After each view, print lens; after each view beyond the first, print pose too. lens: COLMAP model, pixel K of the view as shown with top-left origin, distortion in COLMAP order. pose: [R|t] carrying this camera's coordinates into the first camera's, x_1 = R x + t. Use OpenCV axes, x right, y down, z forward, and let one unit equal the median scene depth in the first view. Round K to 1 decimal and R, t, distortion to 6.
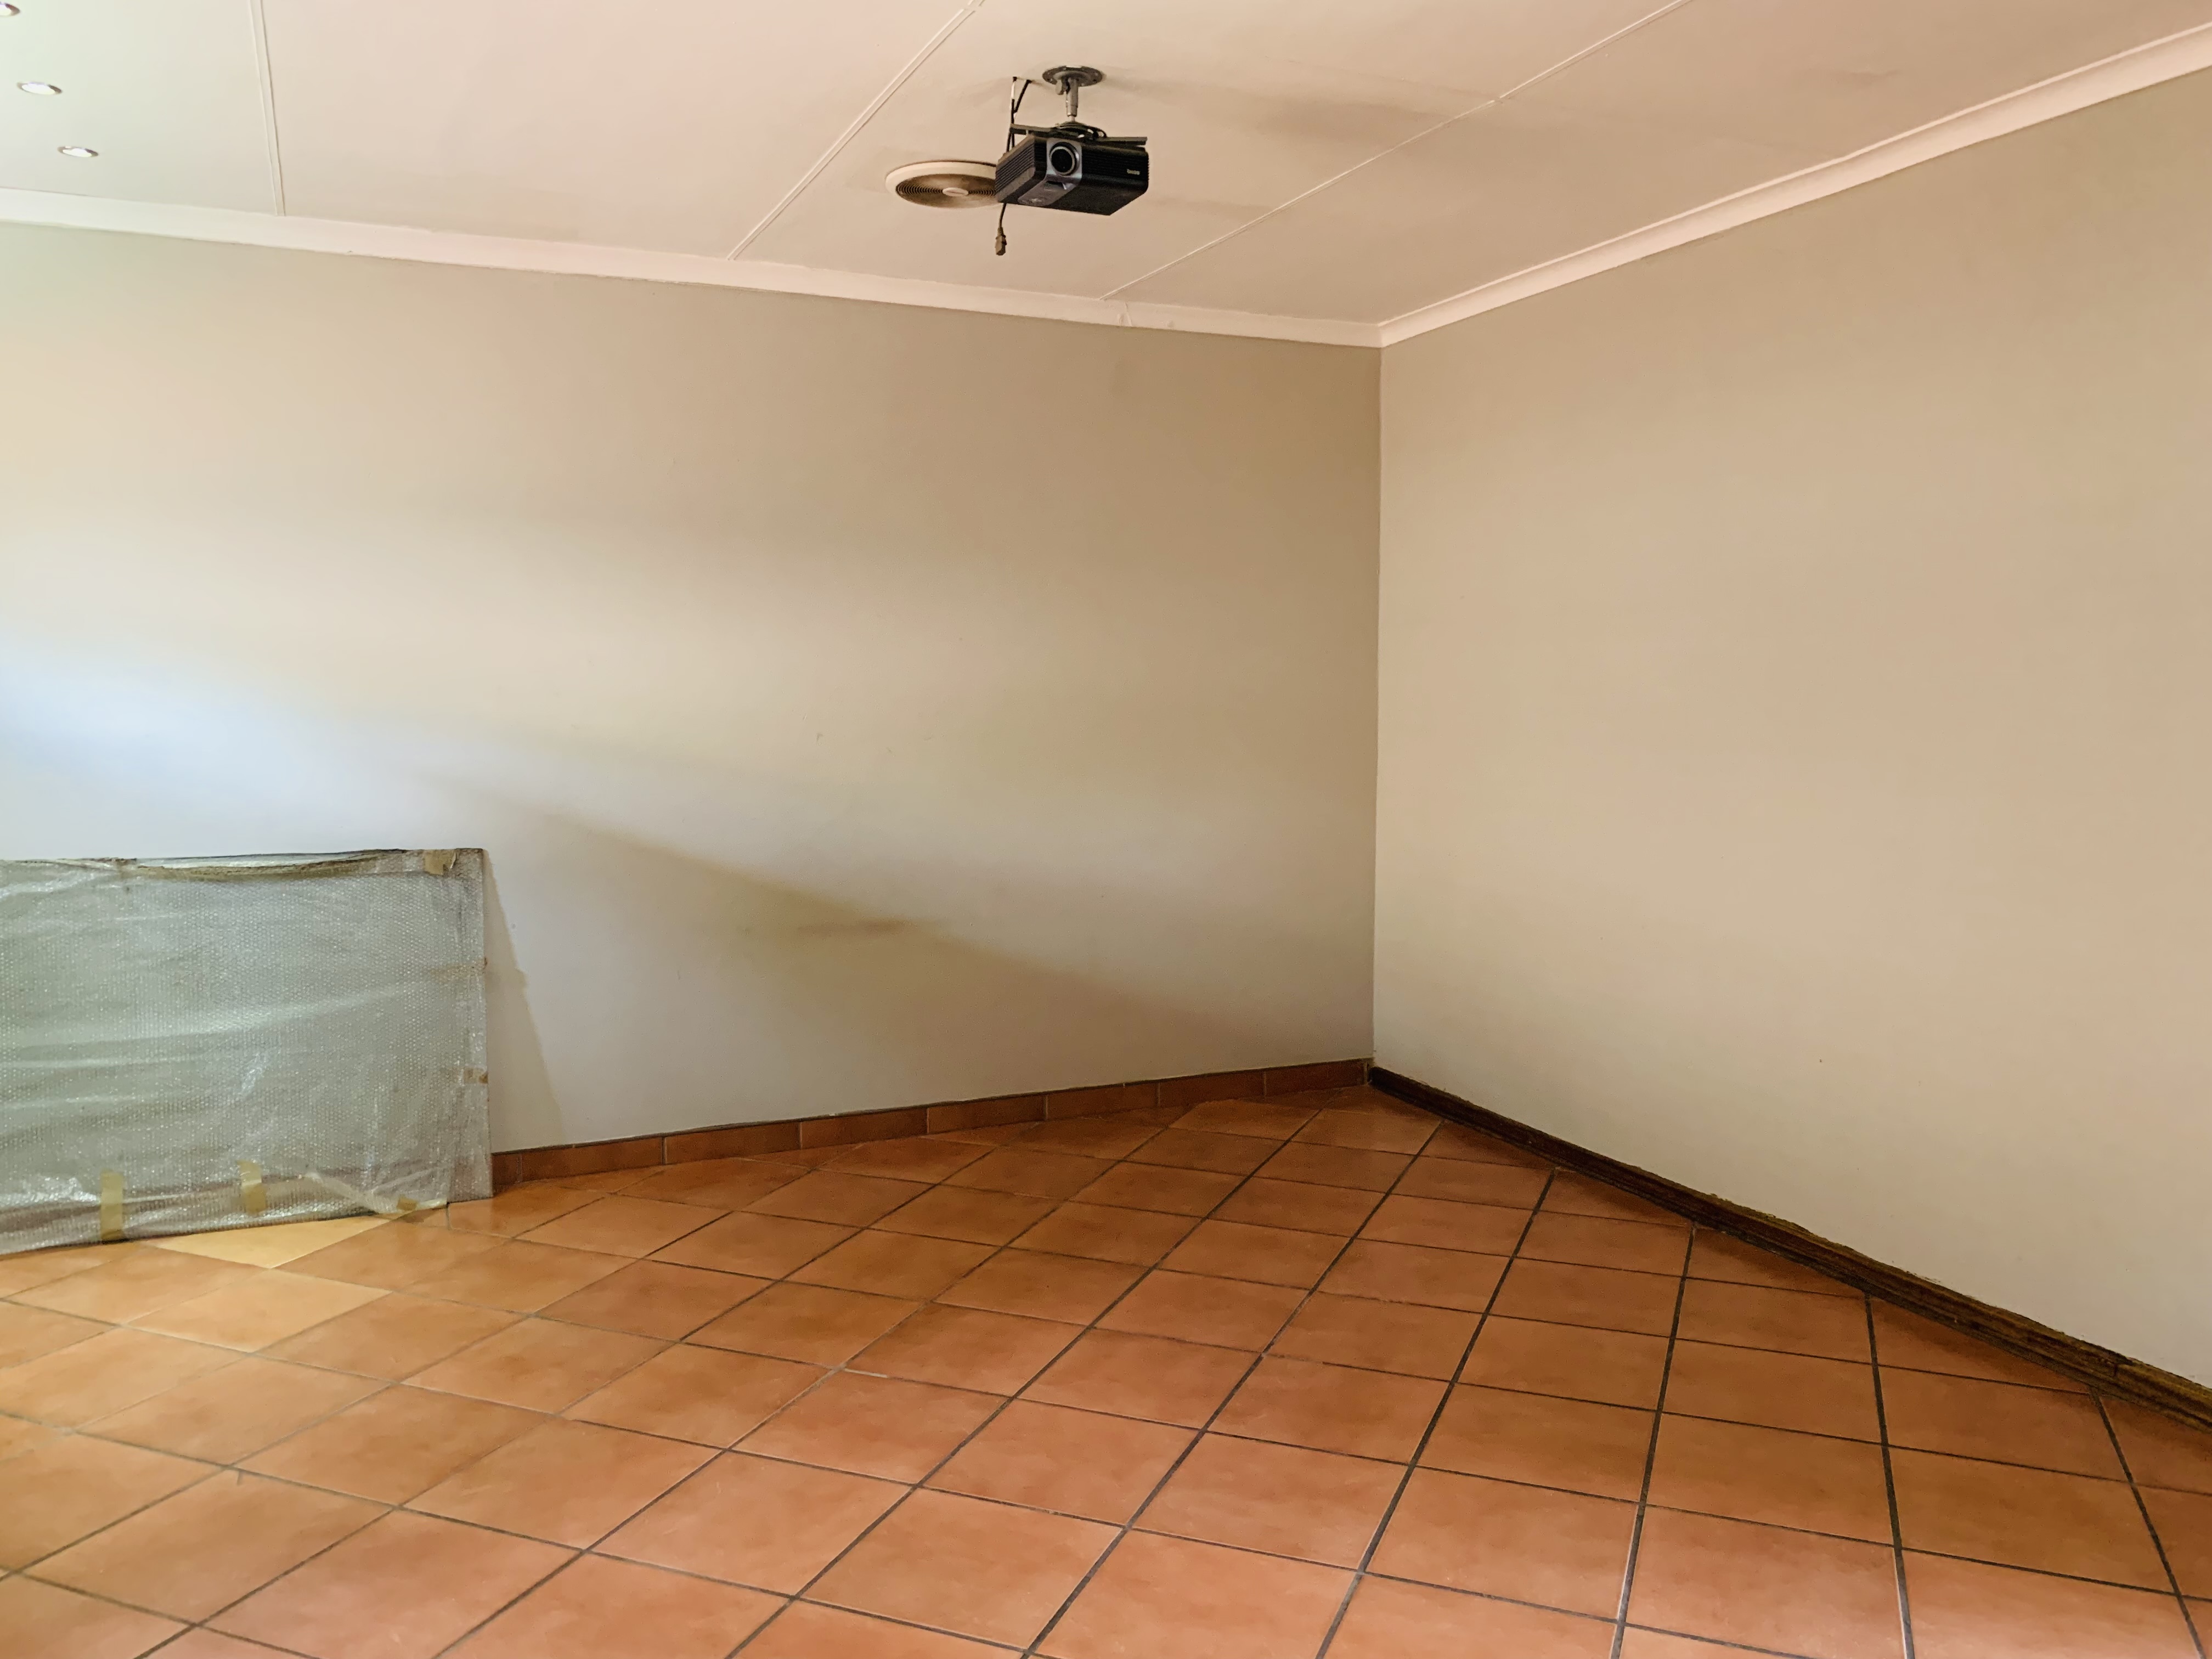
lens RADIAL K [[1715.1, 0, 1109.1], [0, 1715.1, 824.1], [0, 0, 1]] dist [0.060658, -0.044605]
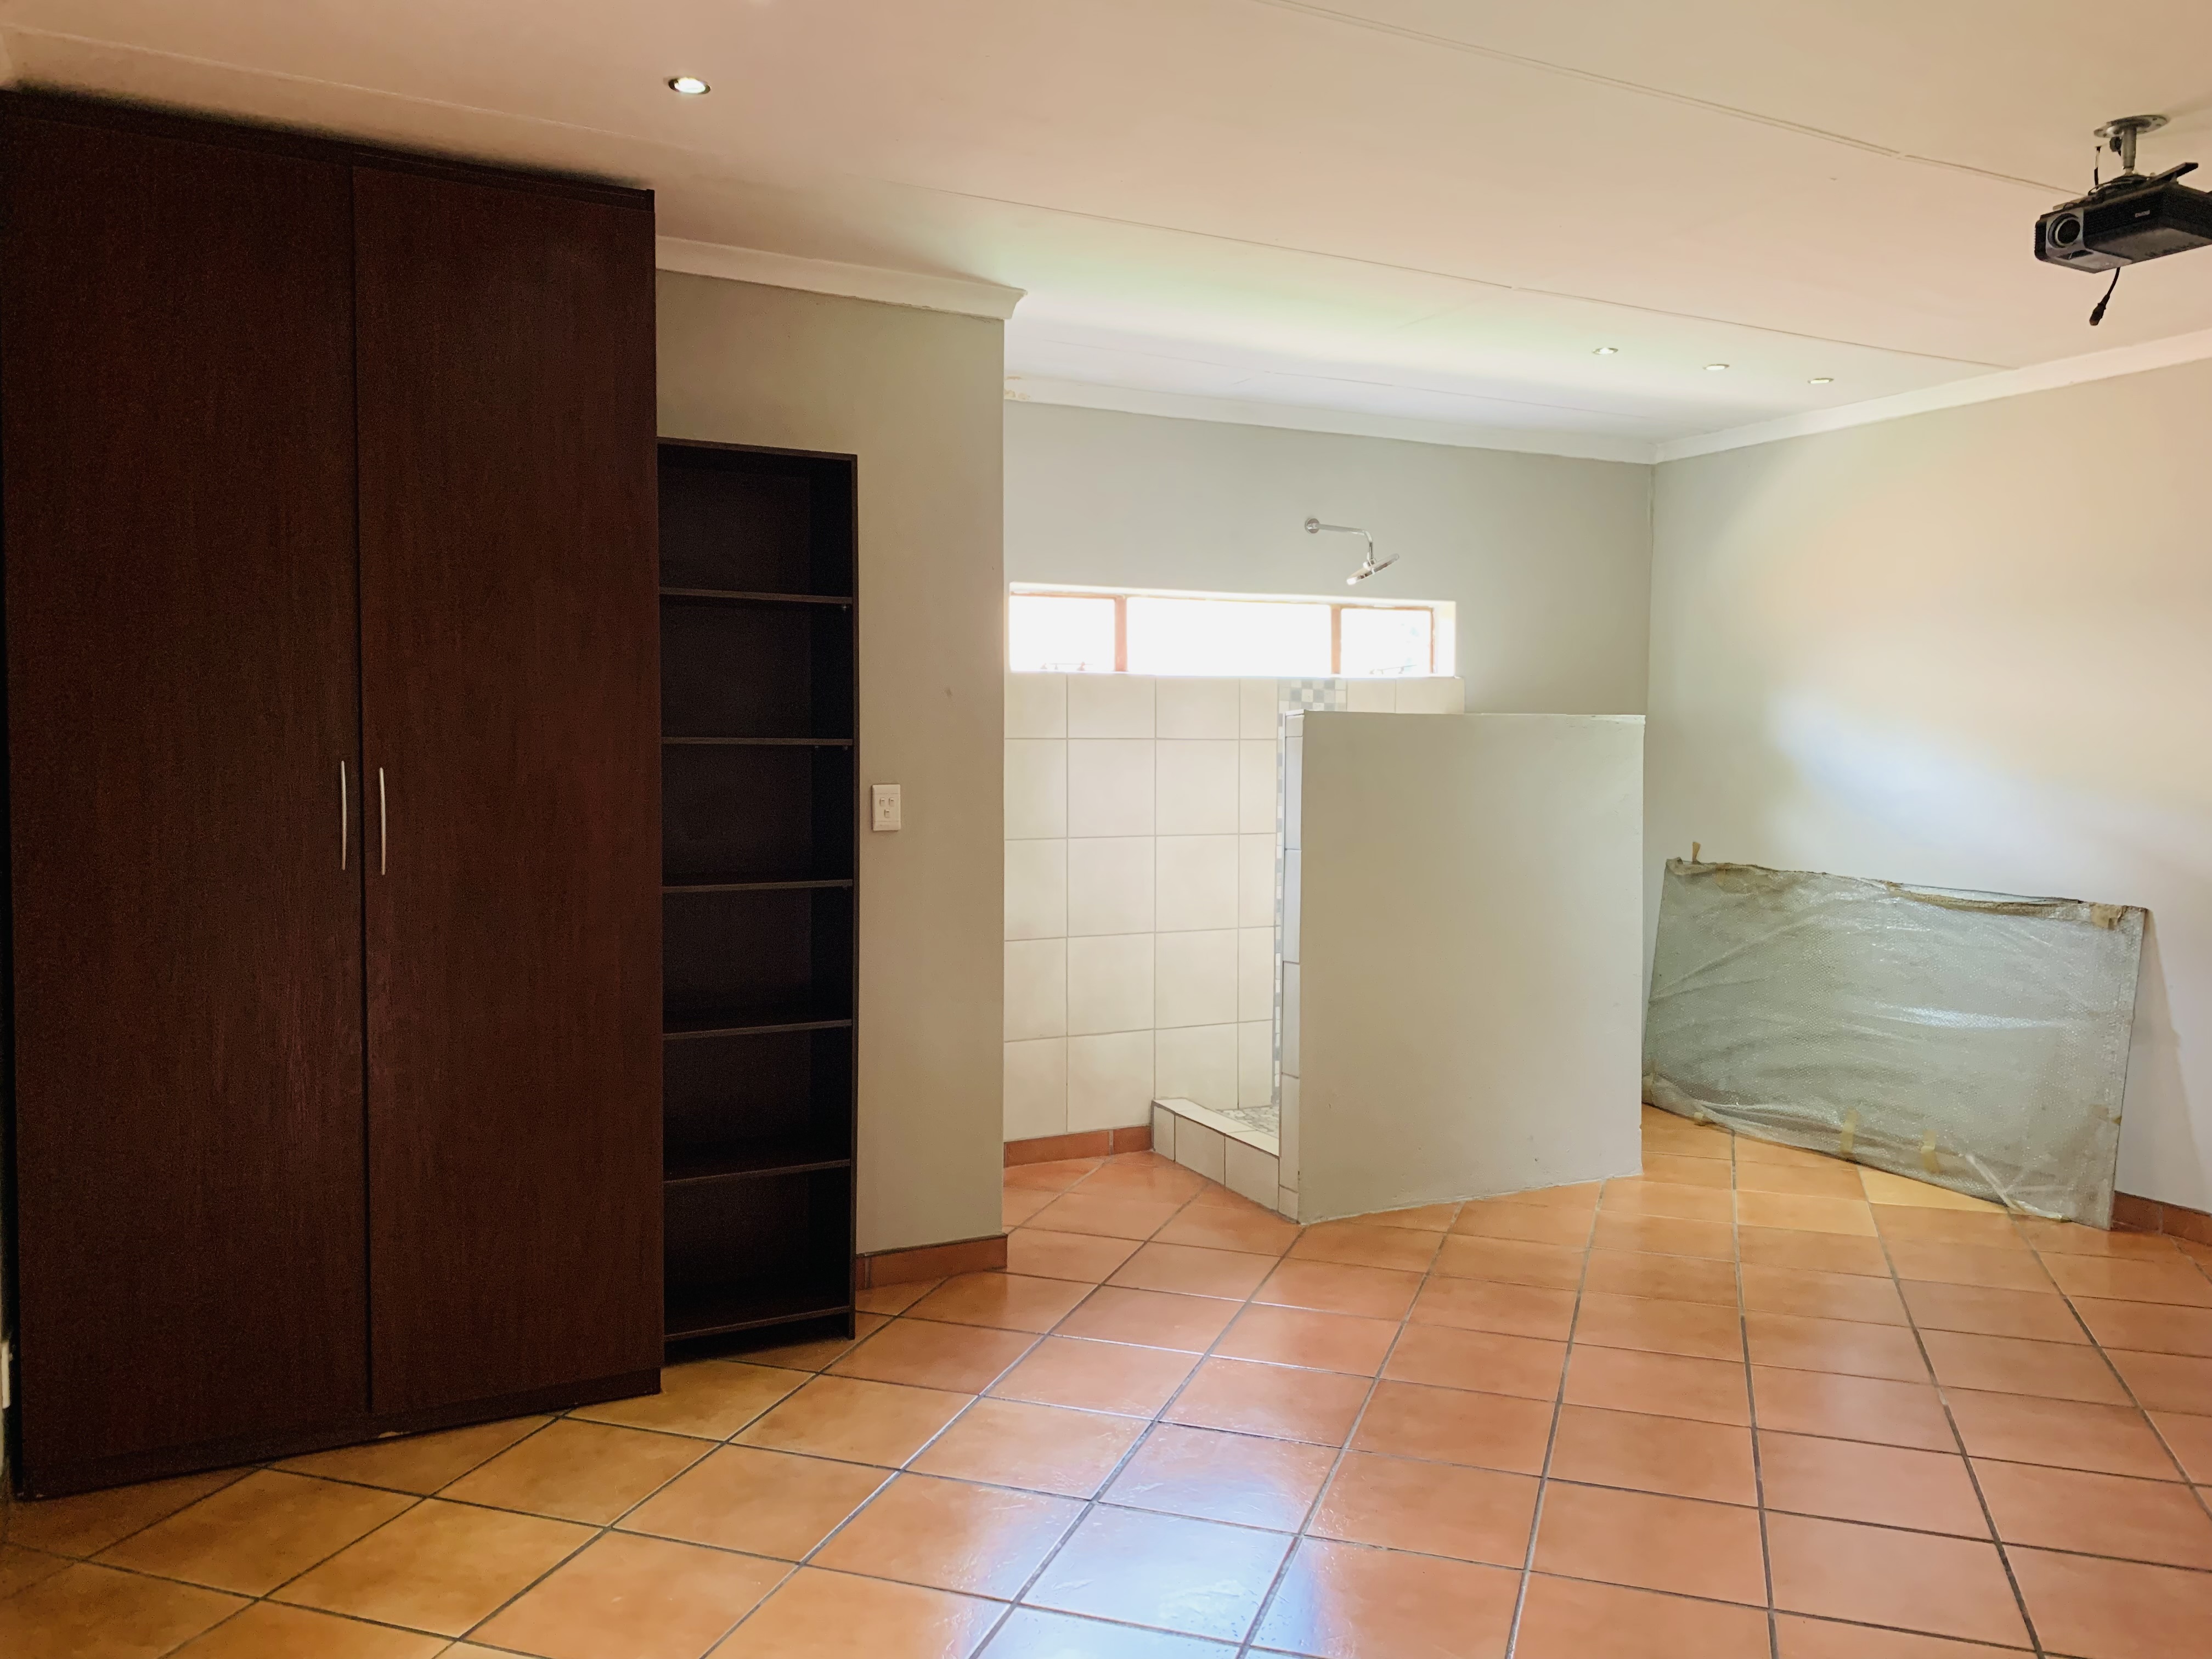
lens RADIAL K [[1715.1, 0, 1108.7], [0, 1715.1, 832.2], [0, 0, 1]] dist [0.060658, -0.044605]
pose [[0.062905, 0.057382, -0.996369, 0.696985], [-0.092705, 0.994365, 0.051413, -0.029616], [0.993705, 0.089134, 0.067870, 0.302809]]
